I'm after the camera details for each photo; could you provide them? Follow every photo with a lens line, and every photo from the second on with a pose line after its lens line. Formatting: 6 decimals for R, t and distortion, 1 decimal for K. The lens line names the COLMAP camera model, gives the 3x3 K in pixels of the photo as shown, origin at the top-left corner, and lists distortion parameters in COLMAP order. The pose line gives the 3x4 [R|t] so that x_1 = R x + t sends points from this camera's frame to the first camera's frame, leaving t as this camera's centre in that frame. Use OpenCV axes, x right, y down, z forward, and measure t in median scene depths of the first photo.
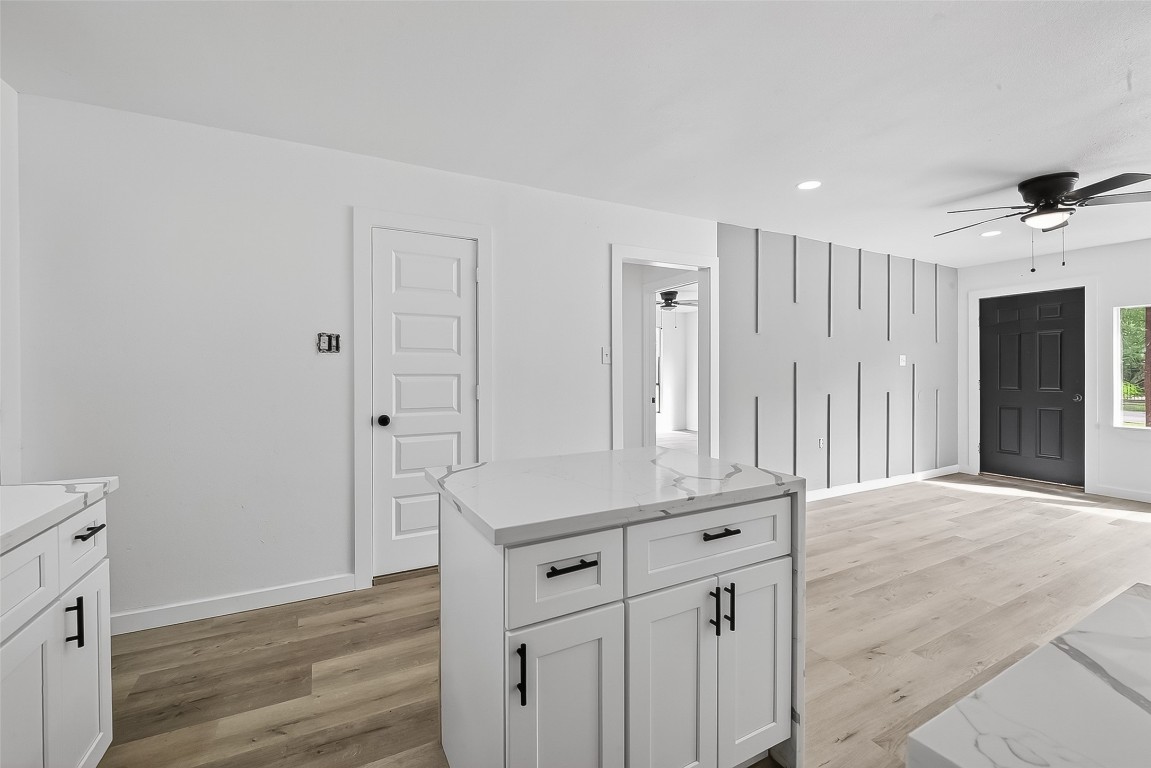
lens RADIAL K [[484.6, 0, 579.7], [0, 484.6, 375.7], [0, 0, 1]] dist [-0.002473, -0.007343]
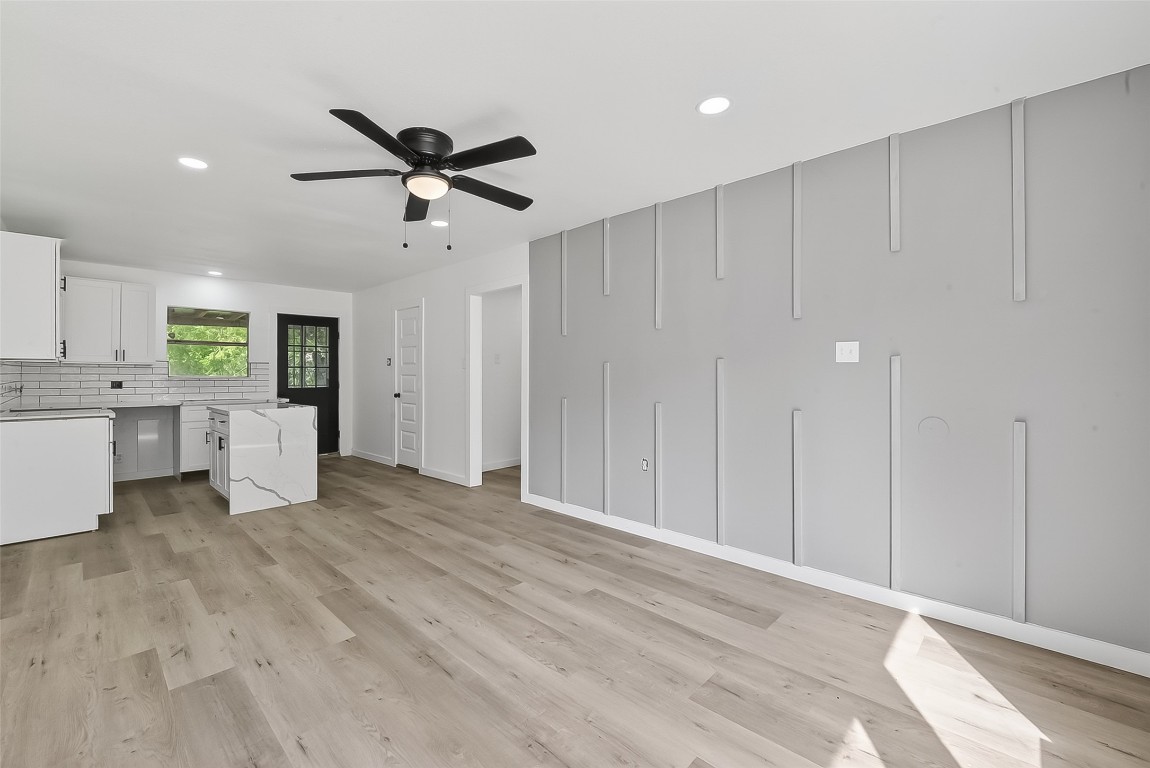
lens RADIAL K [[484.2, 0, 567.6], [0, 484.2, 367.7], [0, 0, 1]] dist [-0.002473, -0.007343]
pose [[0.305652, -0.009778, -0.952093, 1.856745], [-0.005166, 0.999916, -0.011927, -0.010745], [0.952129, 0.008564, 0.305575, 0.986627]]
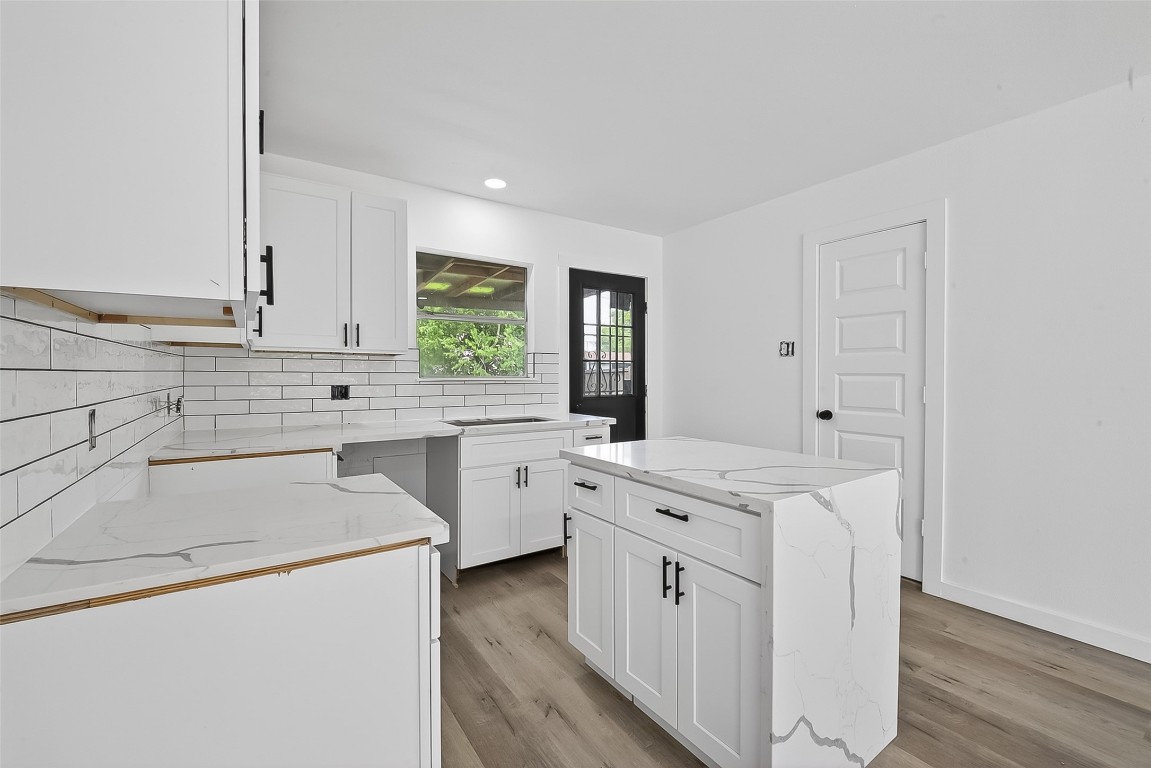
lens RADIAL K [[484.6, 0, 575.8], [0, 484.6, 378.3], [0, 0, 1]] dist [-0.002473, -0.007343]
pose [[0.100199, 0.013155, -0.994880, 0.606945], [-0.006645, 0.999899, 0.012552, -0.002701], [0.994945, 0.005353, 0.100277, 0.284350]]
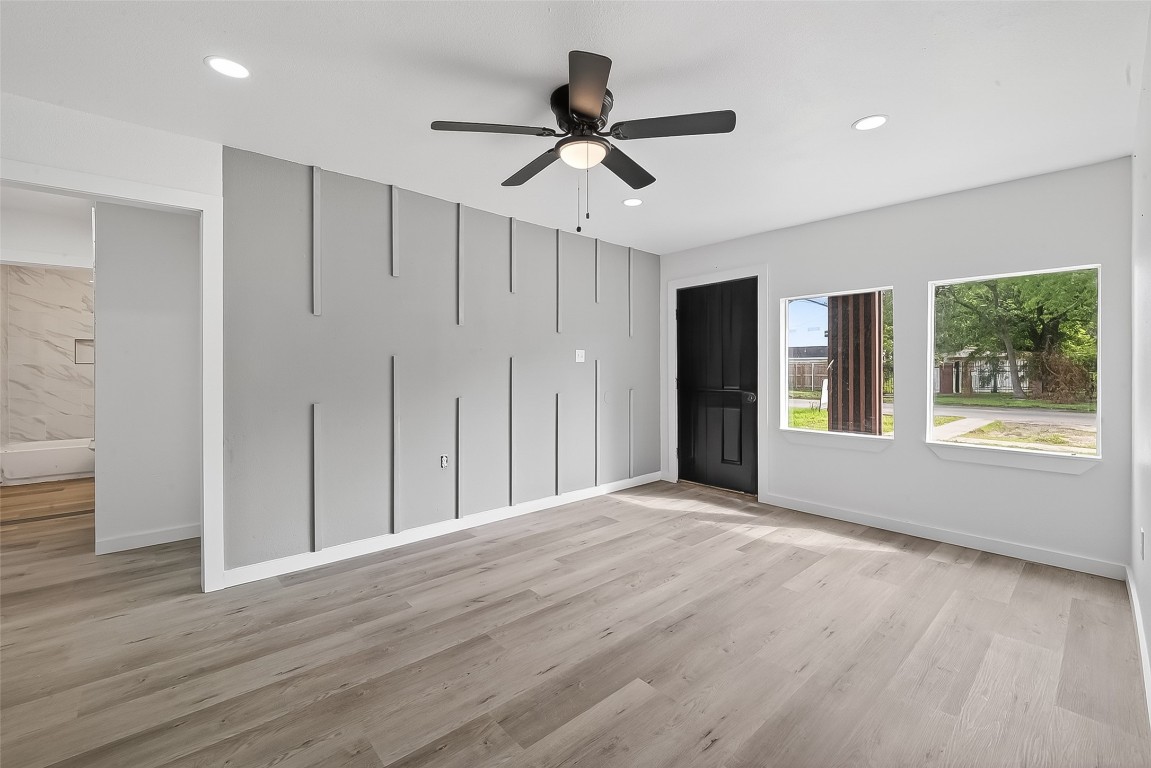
lens RADIAL K [[484.6, 0, 582.7], [0, 484.6, 370.5], [0, 0, 1]] dist [-0.002473, -0.007343]
pose [[0.967833, 0.000476, 0.251592, 0.801618], [0.000065, 0.999998, -0.002141, -0.005697], [-0.251592, 0.002089, 0.967831, 0.304306]]
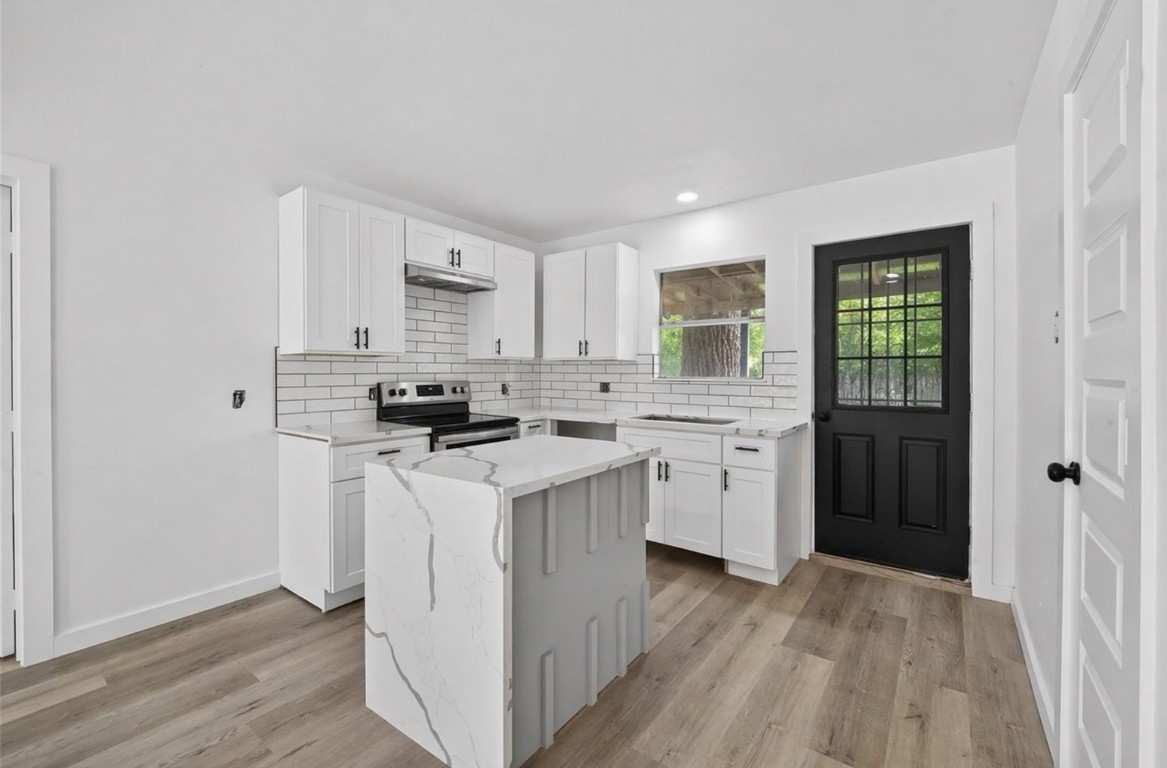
lens RADIAL K [[489.7, 0, 585.1], [0, 489.7, 373.4], [0, 0, 1]] dist [-0.004680, -0.000138]
pose [[-0.903080, 0.005309, -0.429439, 0.240123], [0.001626, 0.999959, 0.008942, -0.012124], [0.429469, 0.007377, -0.903052, 1.148914]]
